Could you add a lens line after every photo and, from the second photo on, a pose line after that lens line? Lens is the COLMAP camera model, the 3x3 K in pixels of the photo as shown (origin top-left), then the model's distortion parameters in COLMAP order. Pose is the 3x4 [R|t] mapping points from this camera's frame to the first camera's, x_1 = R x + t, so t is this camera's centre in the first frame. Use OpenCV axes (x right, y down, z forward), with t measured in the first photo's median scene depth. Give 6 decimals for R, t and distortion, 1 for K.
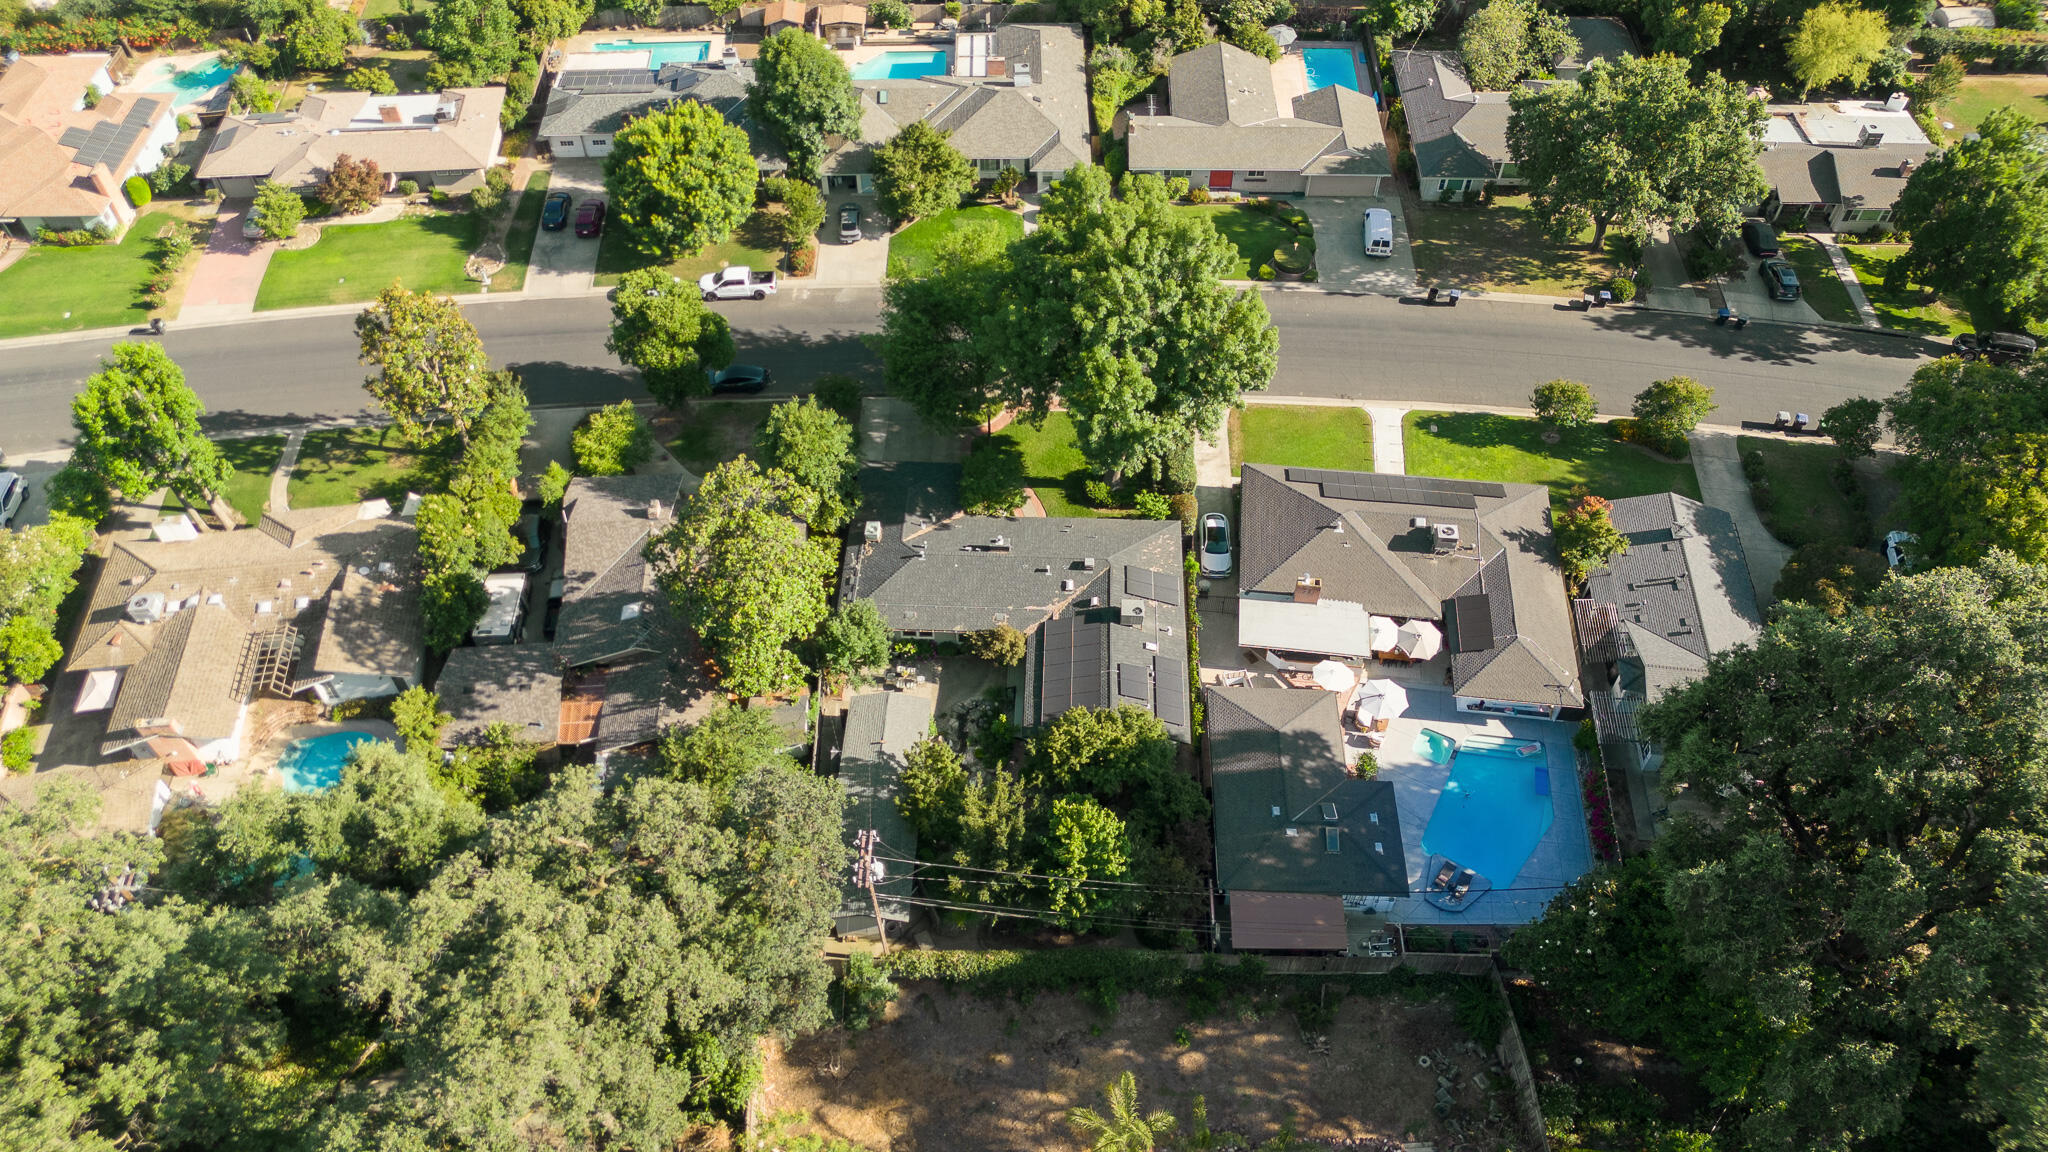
lens RADIAL K [[1431.5, 0, 1024.0], [0, 1431.5, 576.0], [0, 0, 1]] dist [0.043074, -0.046467]
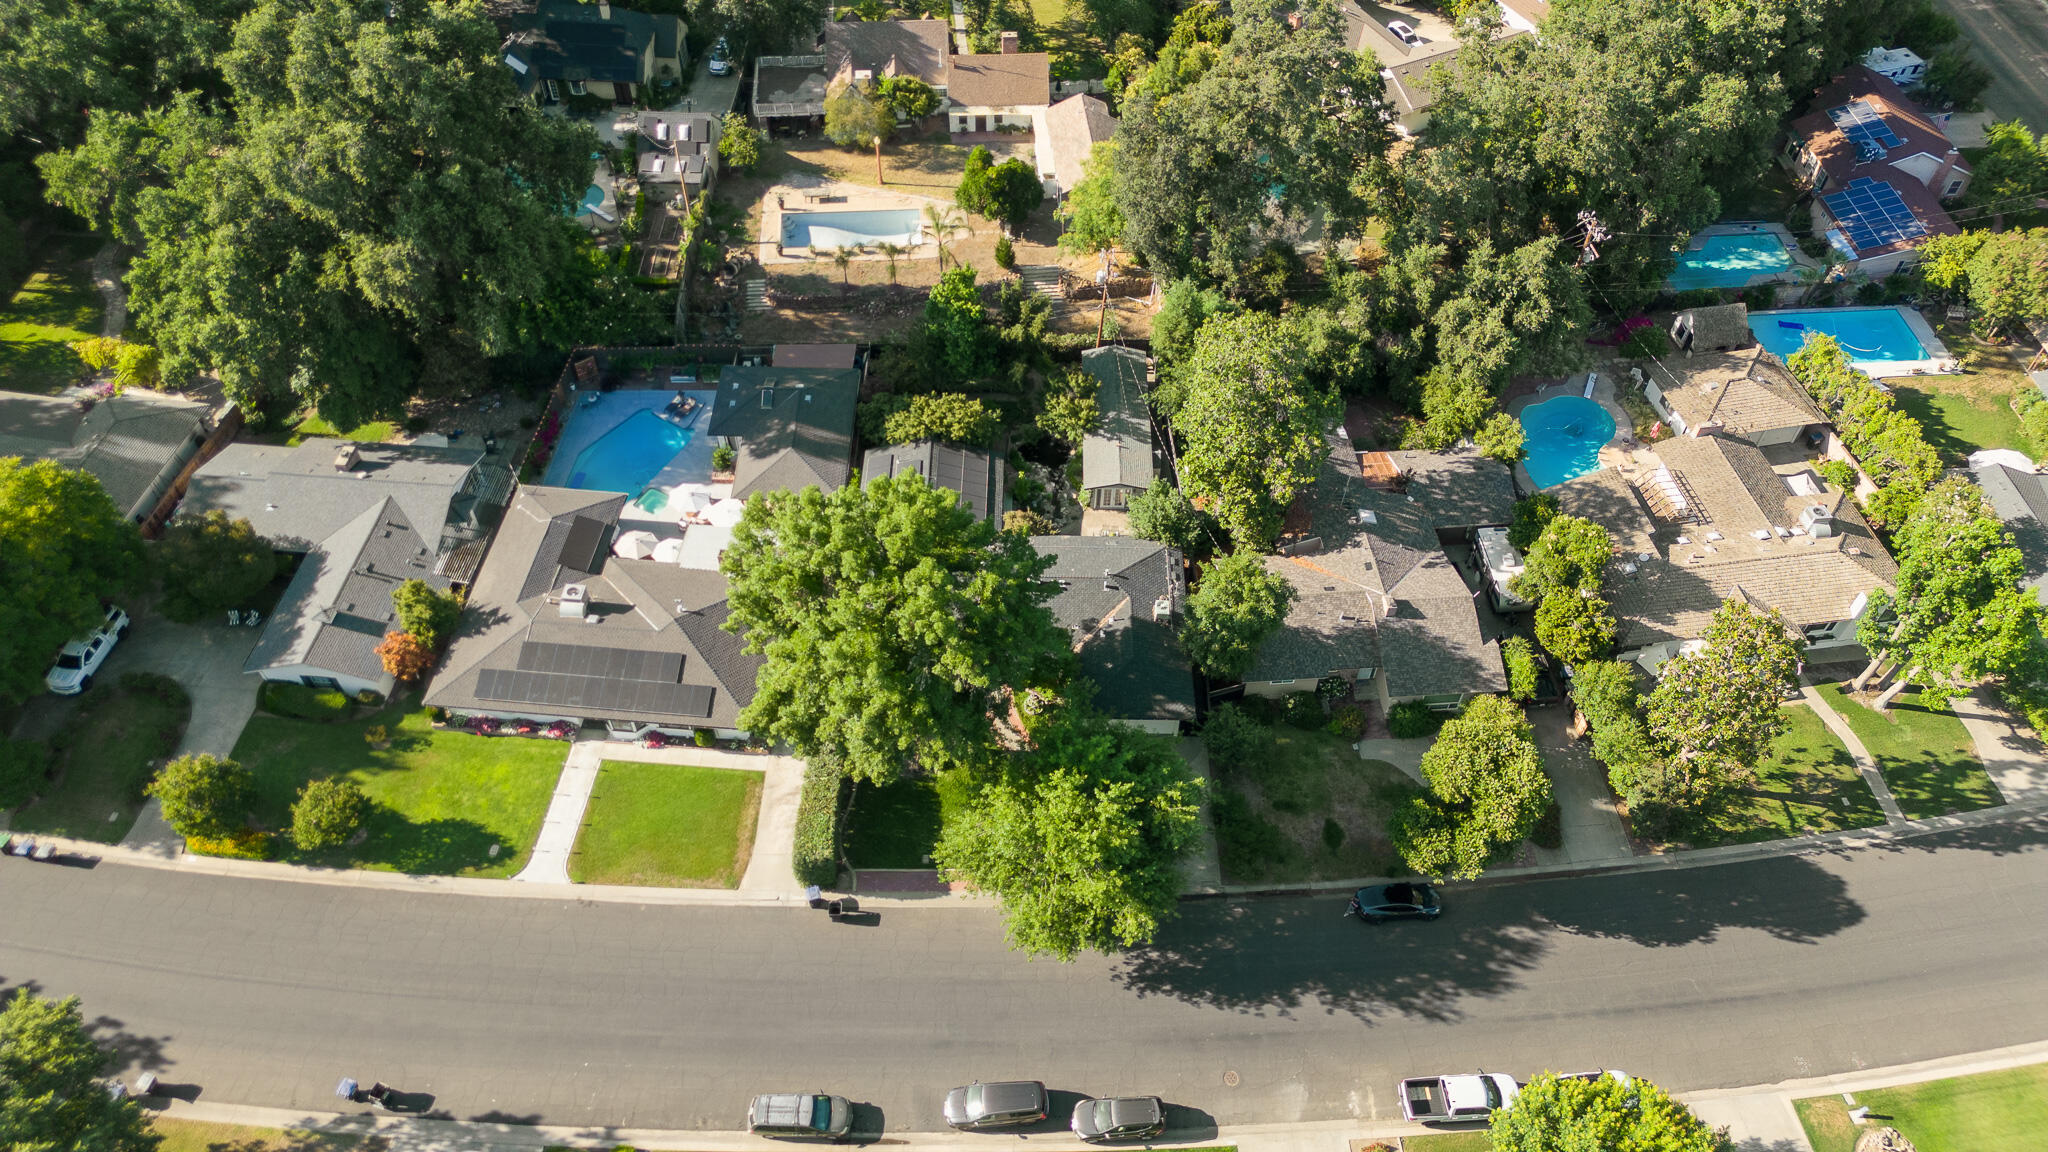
lens RADIAL K [[1431.5, 0, 1024.0], [0, 1431.5, 576.0], [0, 0, 1]] dist [0.043074, -0.046467]
pose [[-0.999681, 0.011191, -0.022620, 0.010103], [-0.024081, -0.154793, 0.987653, -1.014489], [0.007552, 0.987884, 0.155013, 0.847954]]
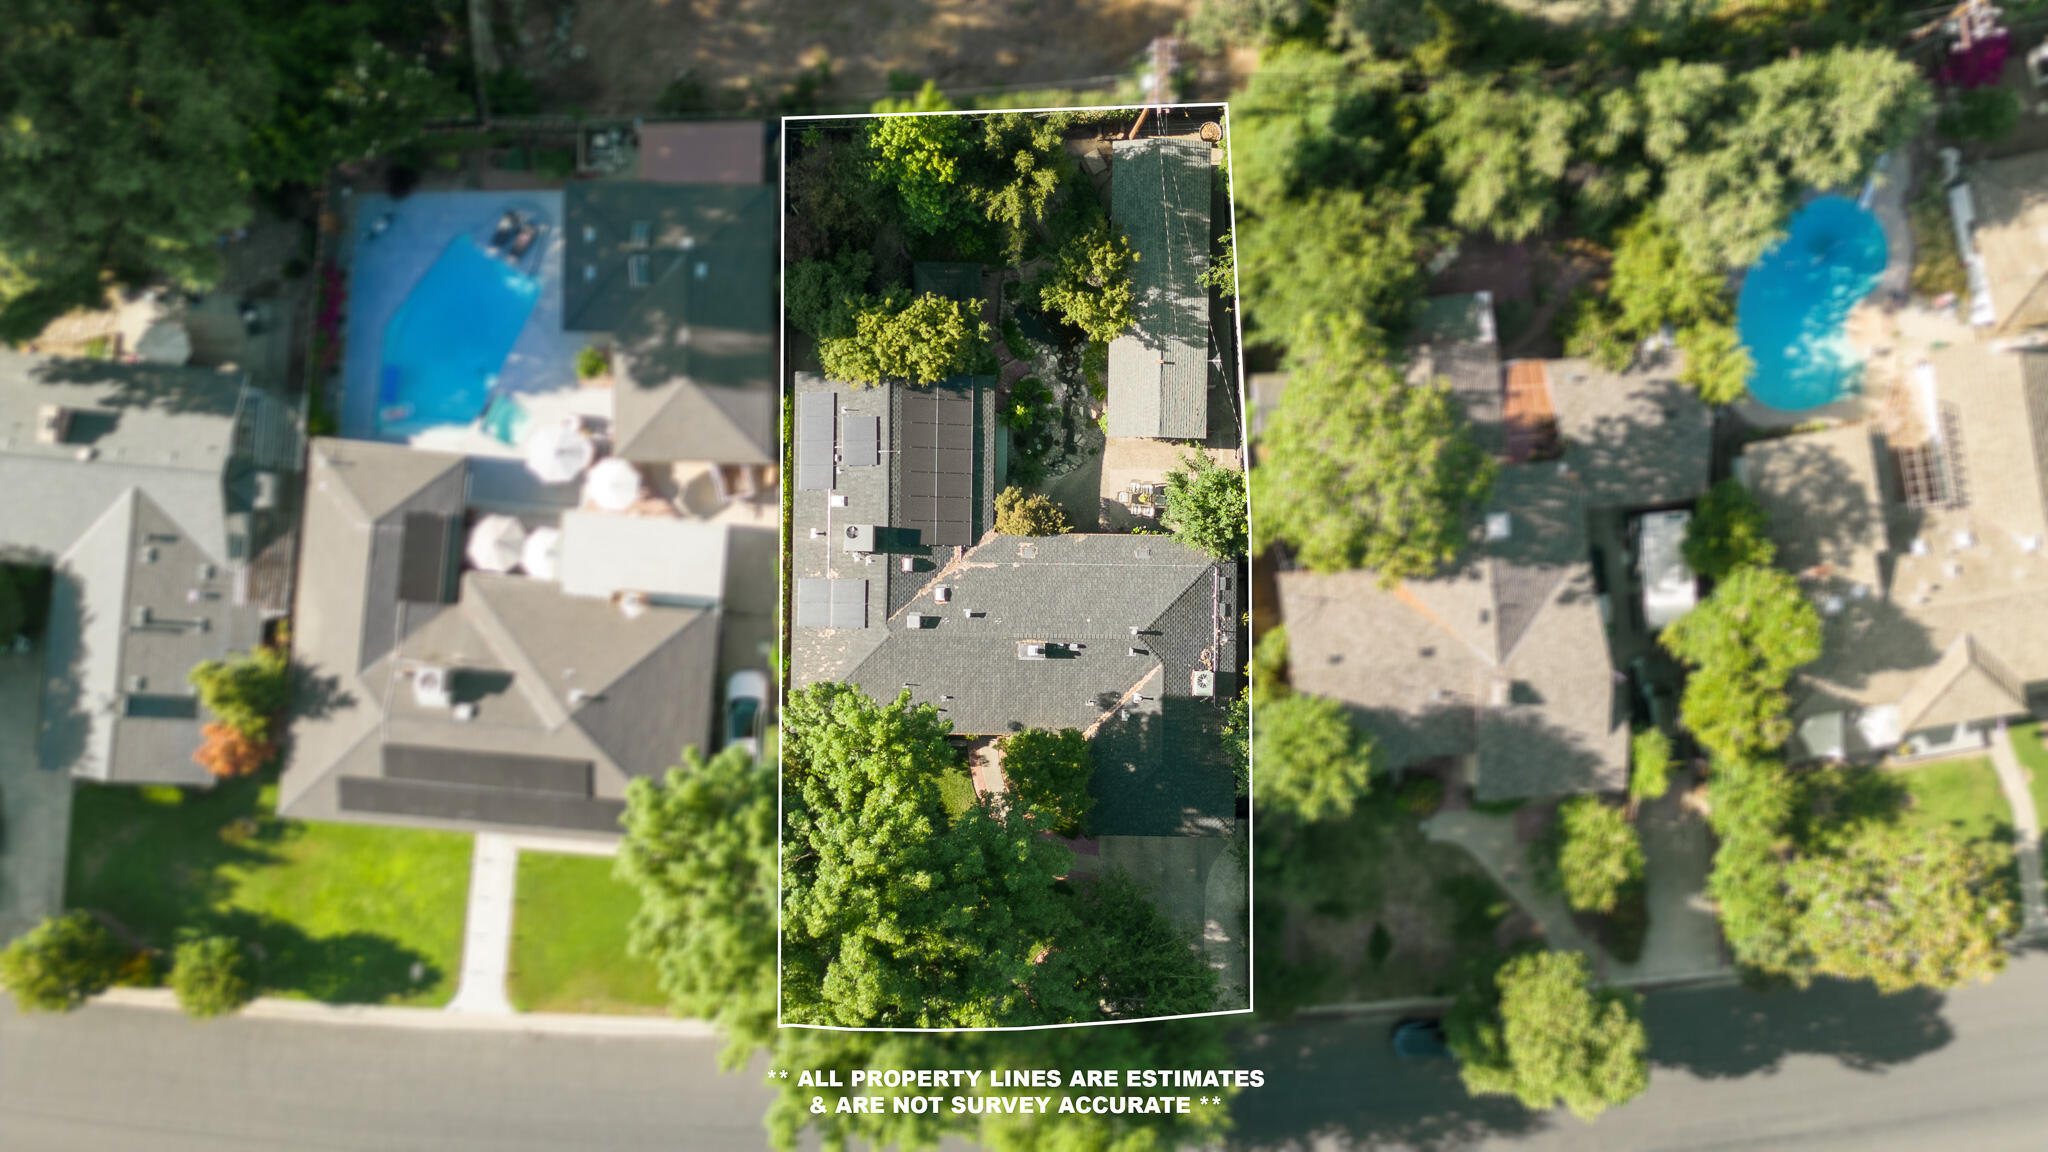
lens RADIAL K [[1431.5, 0, 1024.0], [0, 1431.5, 576.0], [0, 0, 1]] dist [0.043074, -0.046467]
pose [[-0.999645, 0.023741, -0.012056, -0.004488], [-0.025878, -0.759643, 0.649825, -0.485501], [0.006269, 0.649907, 0.759988, 0.405511]]
